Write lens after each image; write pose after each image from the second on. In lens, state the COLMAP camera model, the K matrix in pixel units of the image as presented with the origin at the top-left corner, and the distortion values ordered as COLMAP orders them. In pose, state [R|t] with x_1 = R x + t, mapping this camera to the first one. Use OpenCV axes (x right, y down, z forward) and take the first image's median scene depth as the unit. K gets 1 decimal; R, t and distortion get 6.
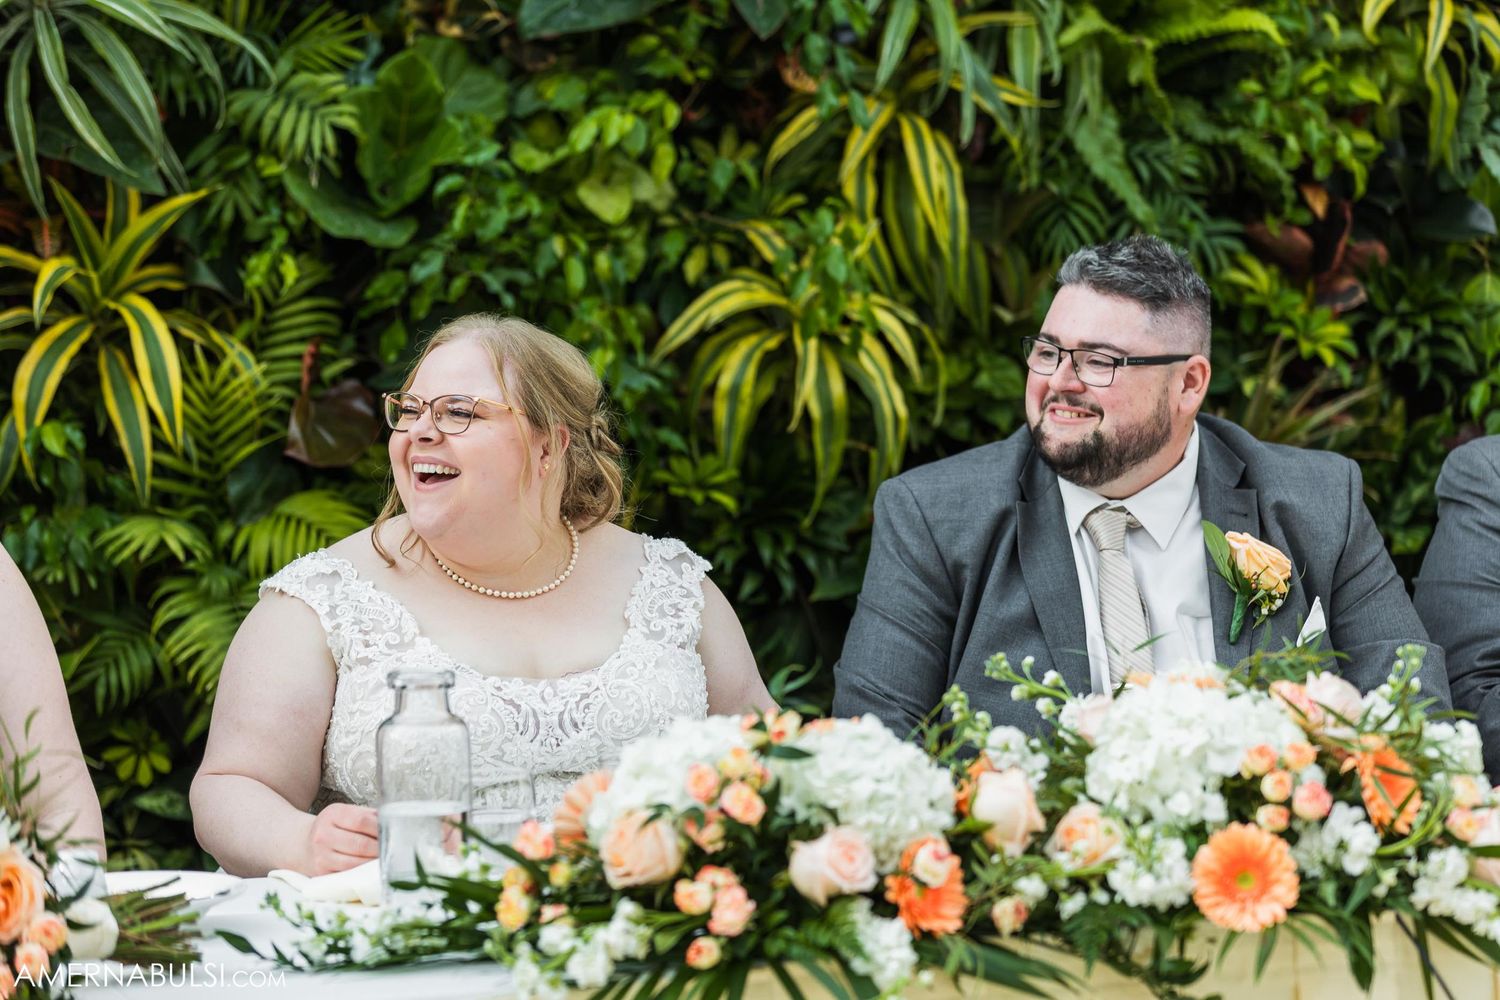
lens RADIAL K [[5259.7, 0, 750.1], [0, 5259.7, 499.1], [0, 0, 1]] dist [0.024978, 0.000000]
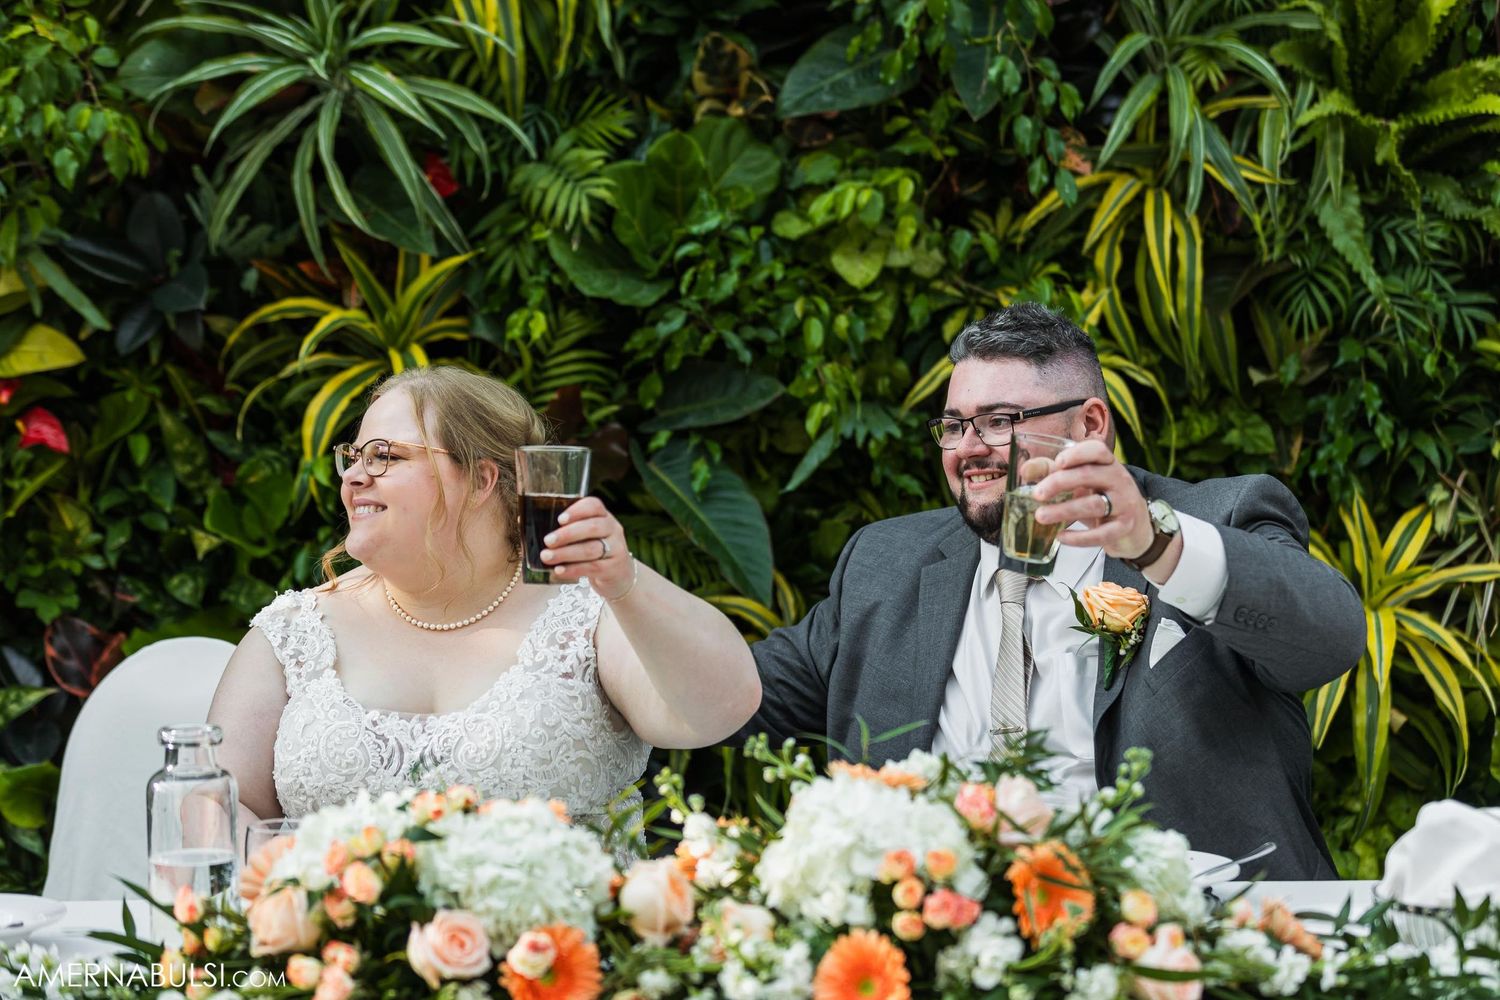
lens RADIAL K [[4024.3, 0, 749.9], [0, 4024.3, 501.0], [0, 0, 1]] dist [0.013546, 0.000000]
pose [[0.955054, 0.033756, -0.294503, 0.204412], [-0.030074, 0.999403, 0.017021, -0.021702], [0.294902, -0.007399, 0.955499, 0.191101]]
